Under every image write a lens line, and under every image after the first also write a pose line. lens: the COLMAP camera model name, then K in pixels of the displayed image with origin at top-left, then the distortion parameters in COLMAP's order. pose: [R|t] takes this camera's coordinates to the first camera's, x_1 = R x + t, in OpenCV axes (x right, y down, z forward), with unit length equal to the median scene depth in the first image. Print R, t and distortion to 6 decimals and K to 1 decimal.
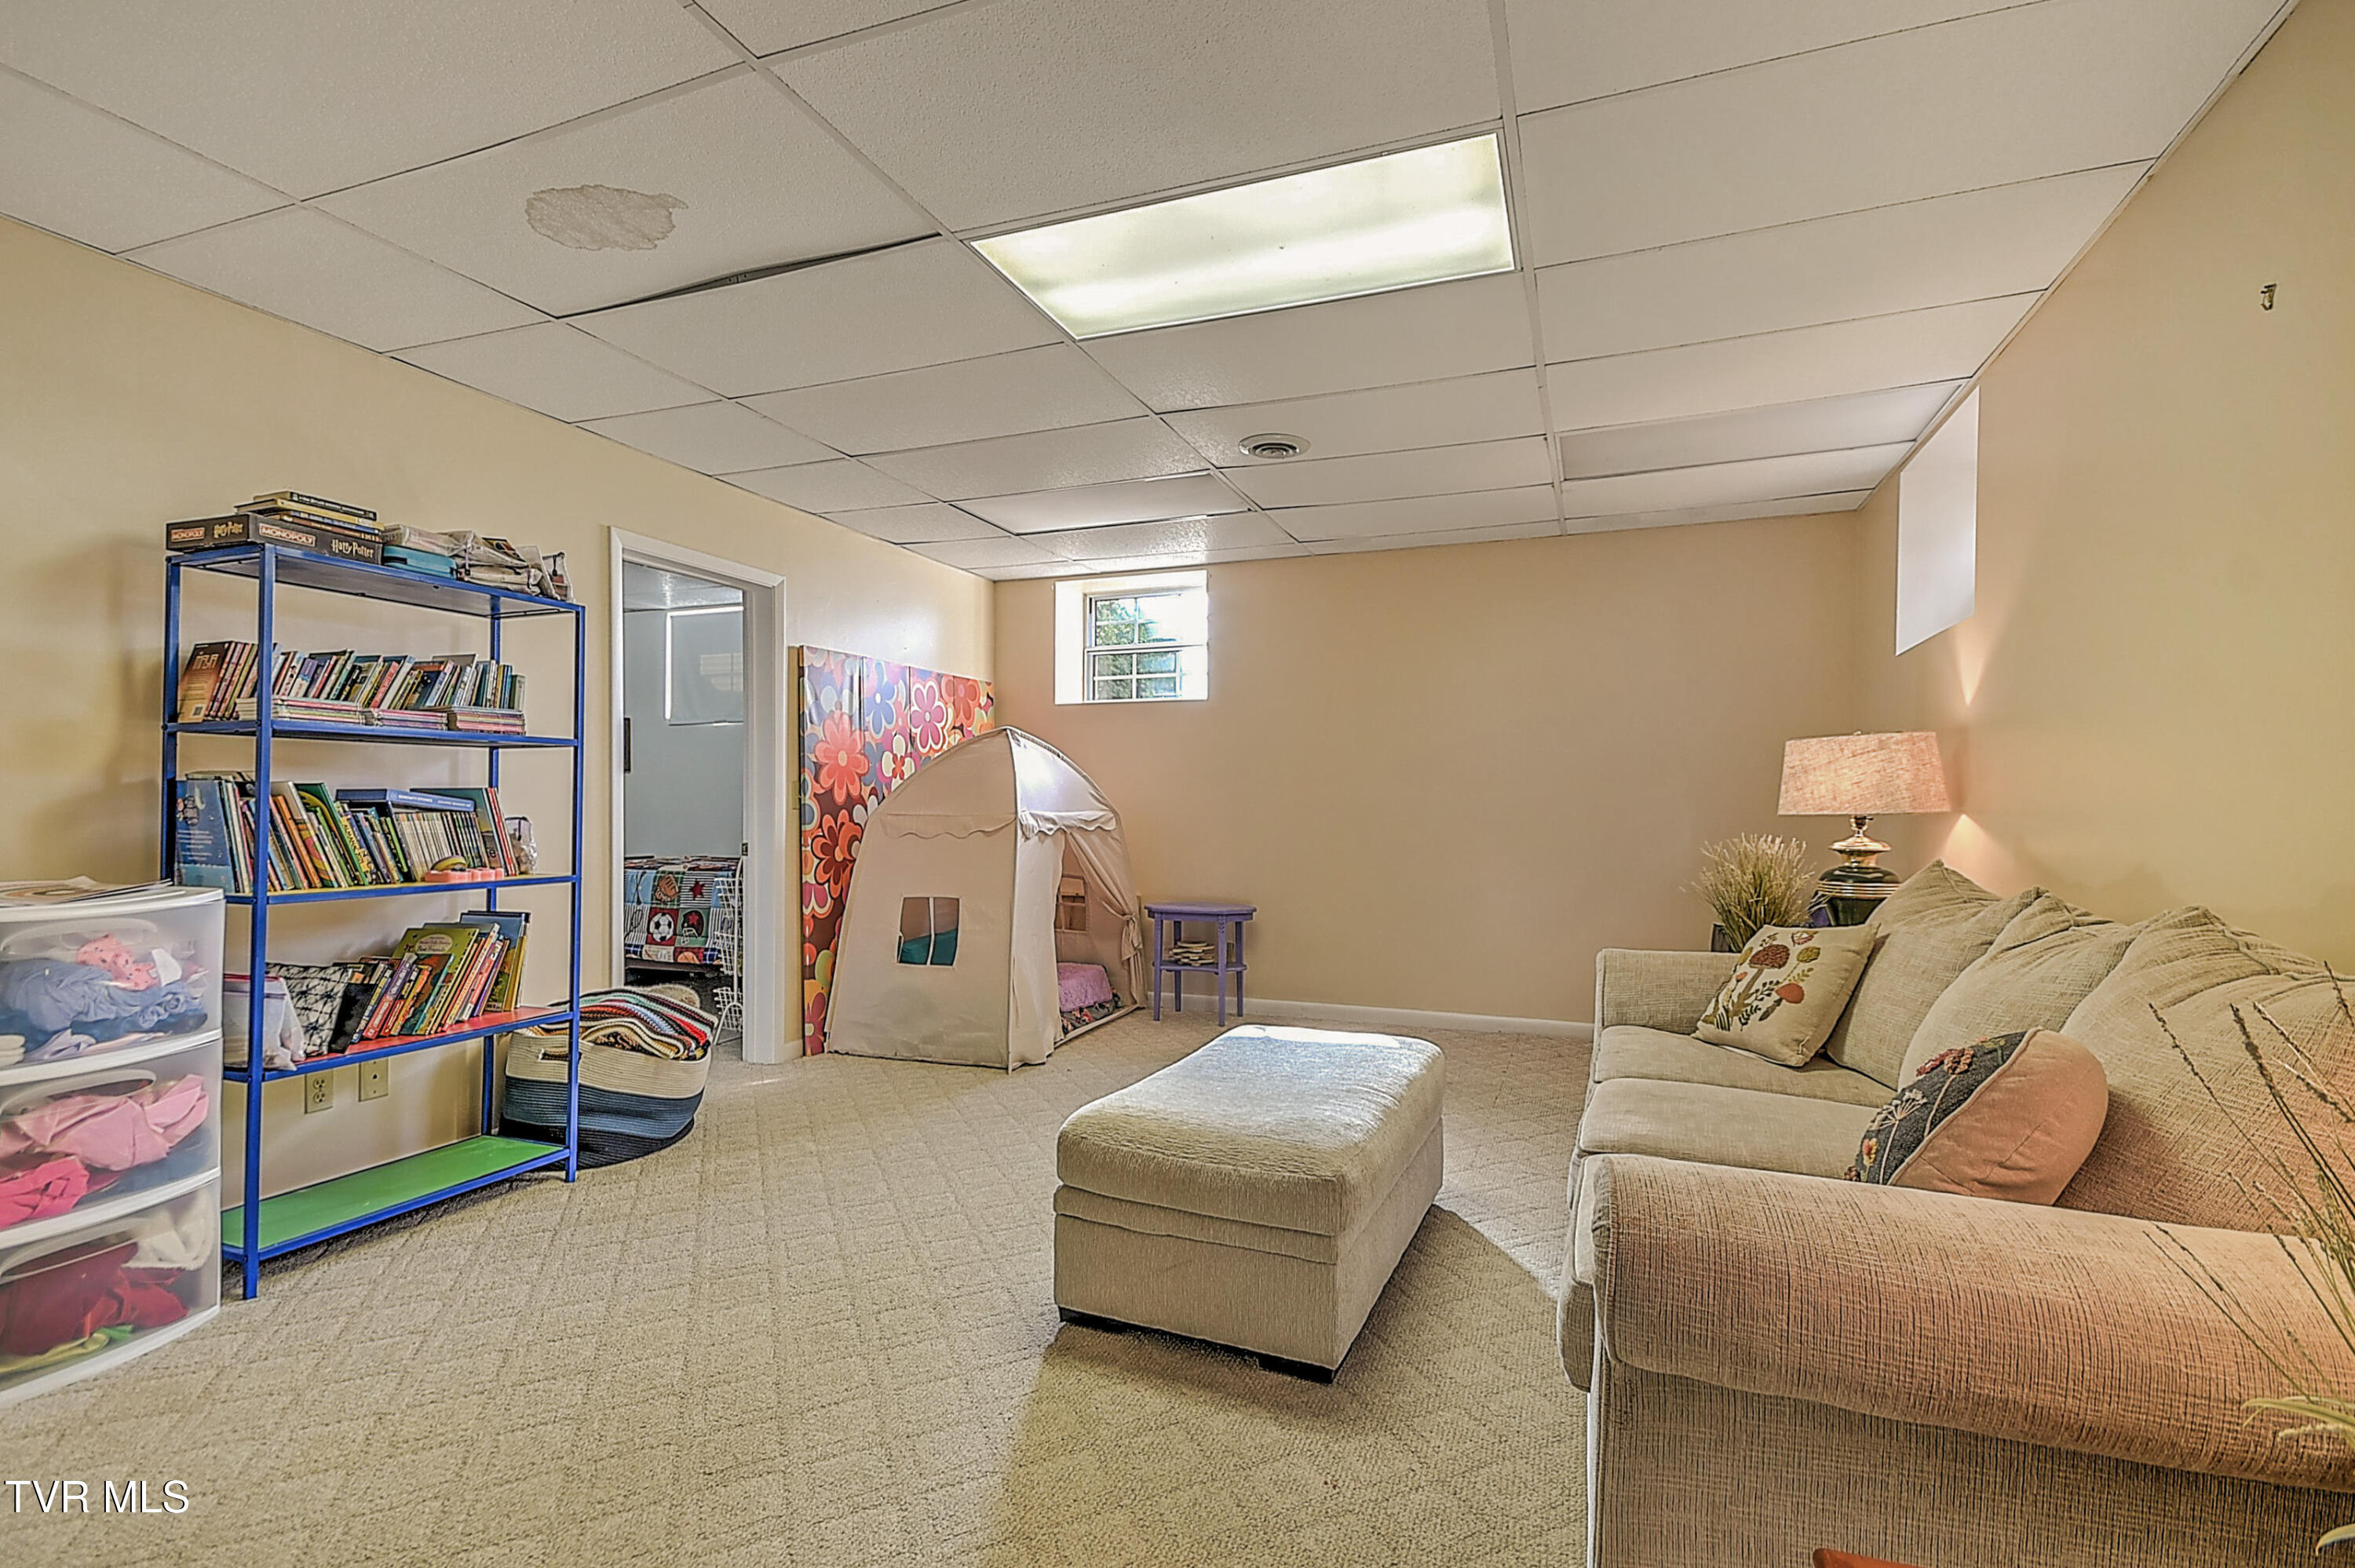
lens RADIAL K [[1075.0, 0, 1186.0], [0, 1075.0, 798.9], [0, 0, 1]] dist [-0.000122, -0.000219]
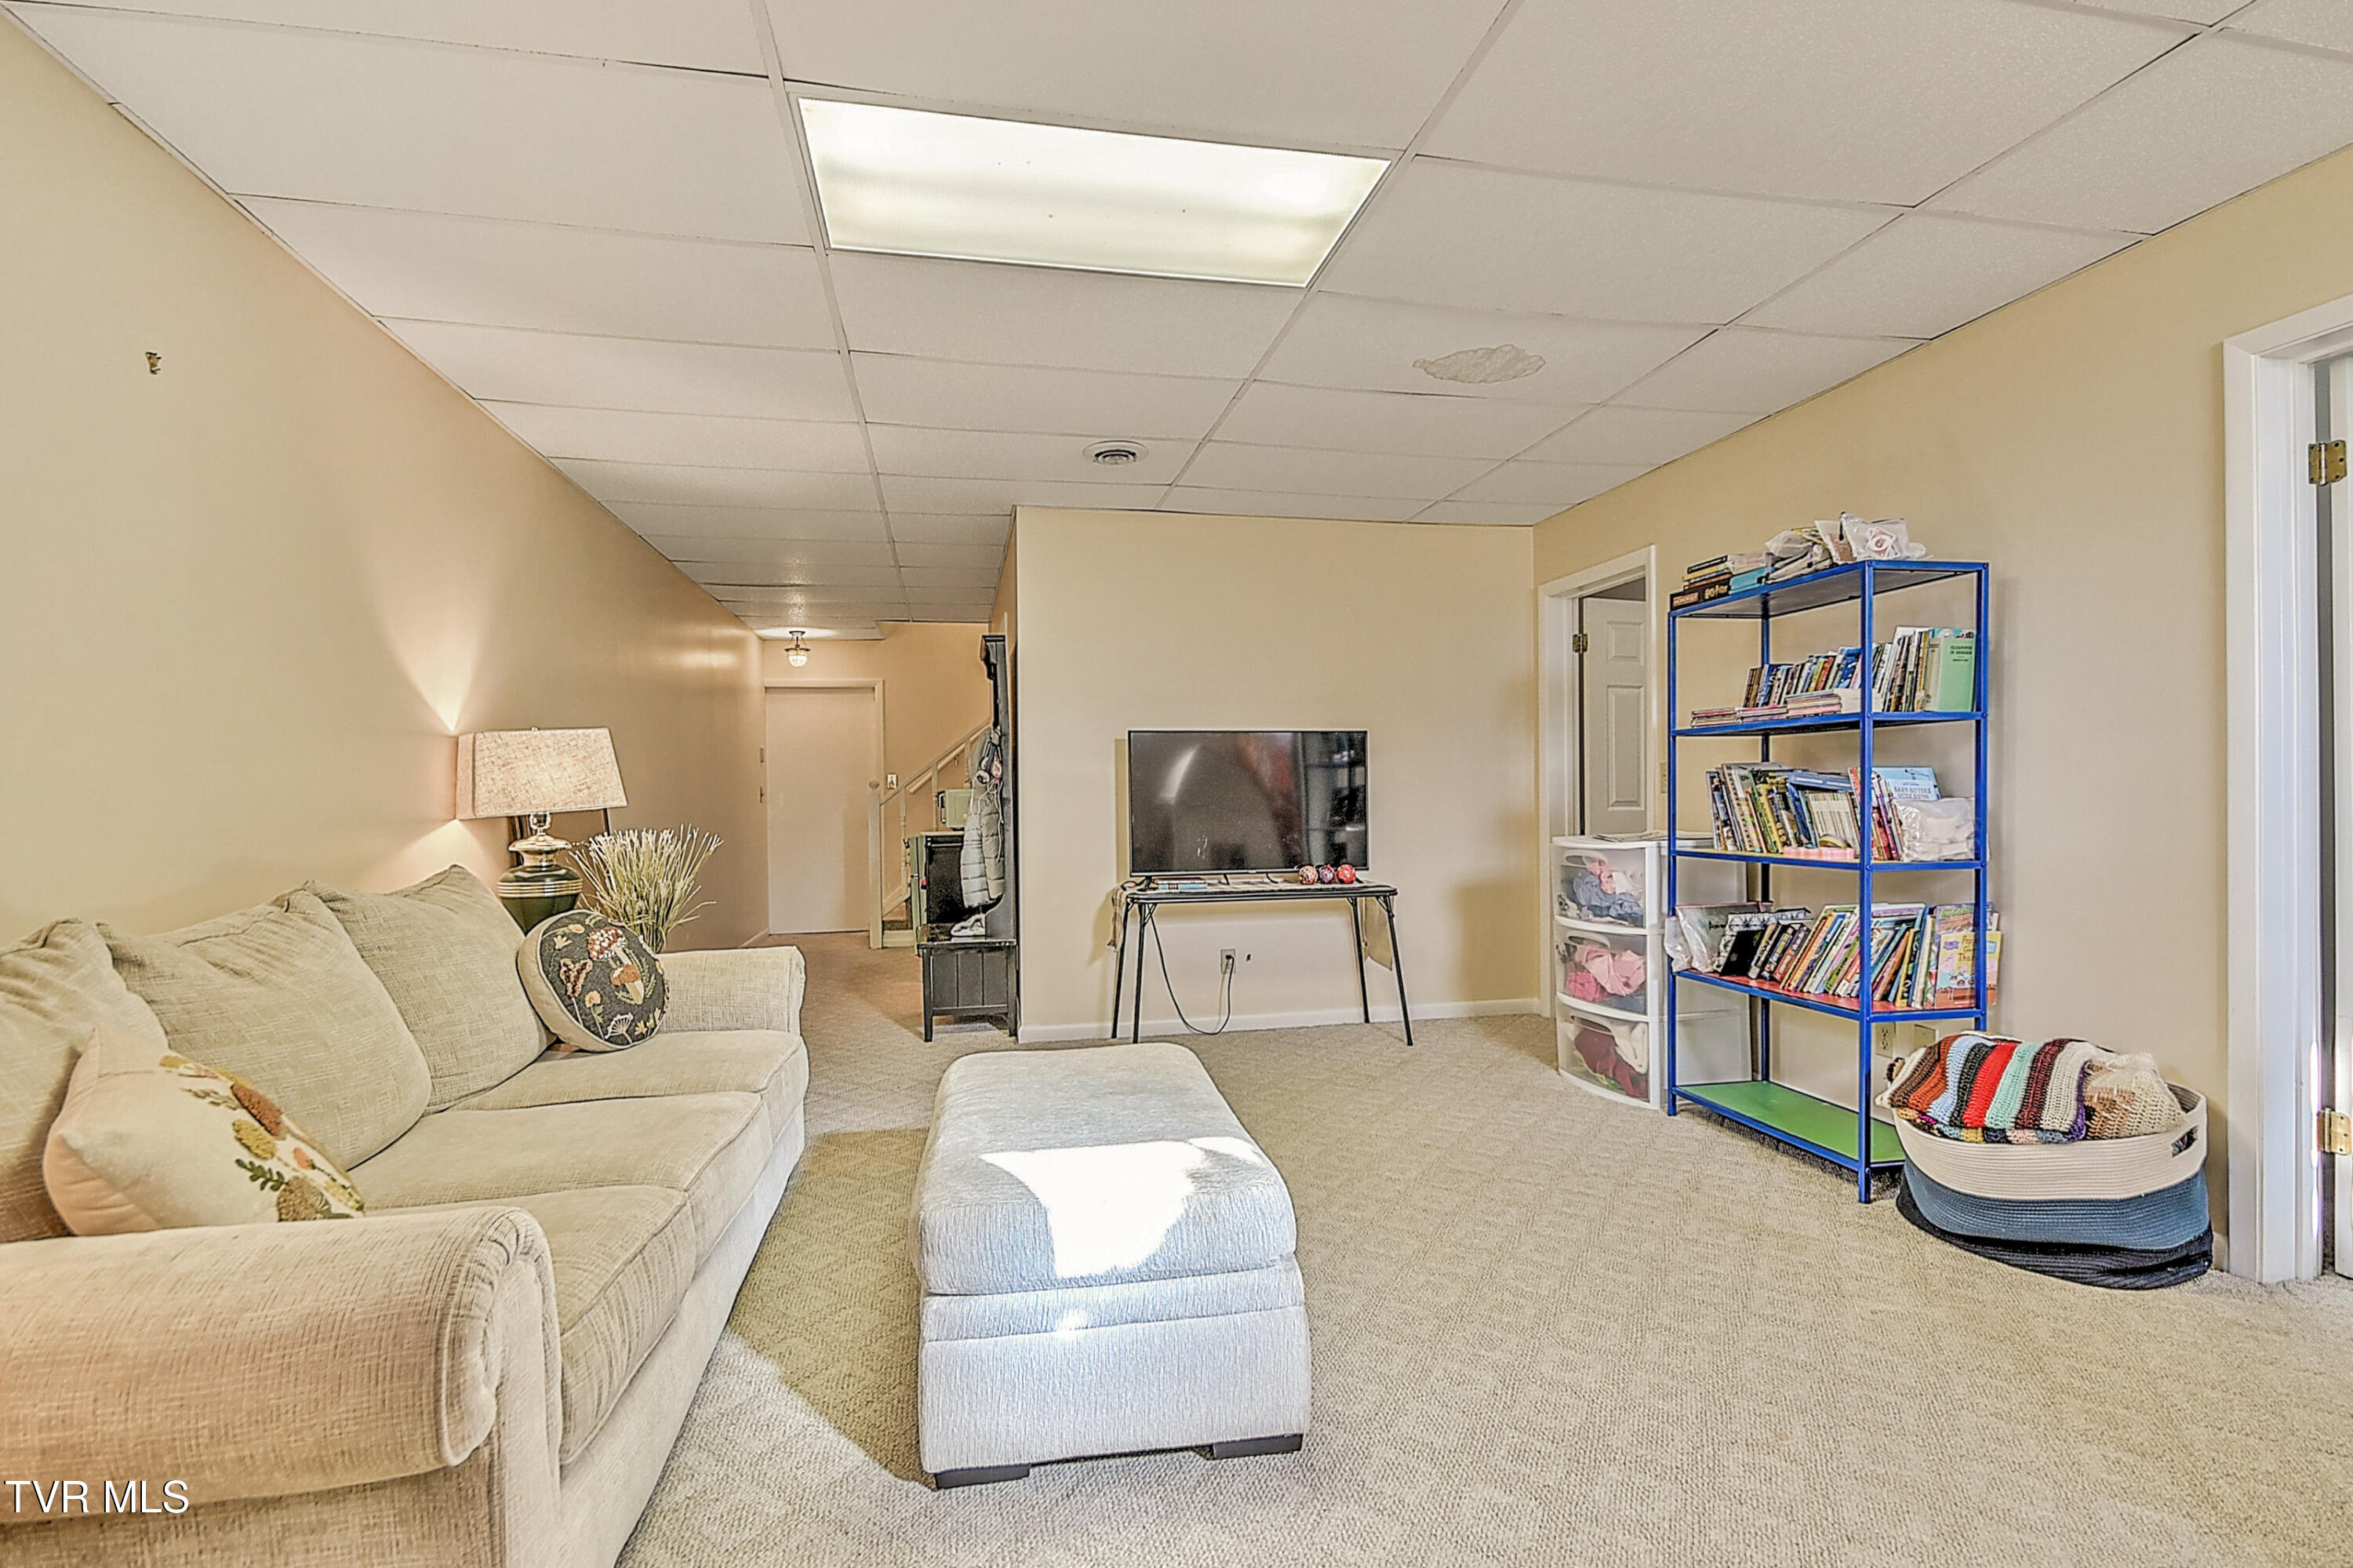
lens RADIAL K [[1074.3, 0, 1177.6], [0, 1074.3, 790.3], [0, 0, 1]] dist [-0.000122, -0.000219]
pose [[-0.840416, 0.010590, -0.541838, 0.511099], [0.017825, 0.999808, -0.008107, 0.007400], [0.541648, -0.016472, -0.840444, 1.853547]]
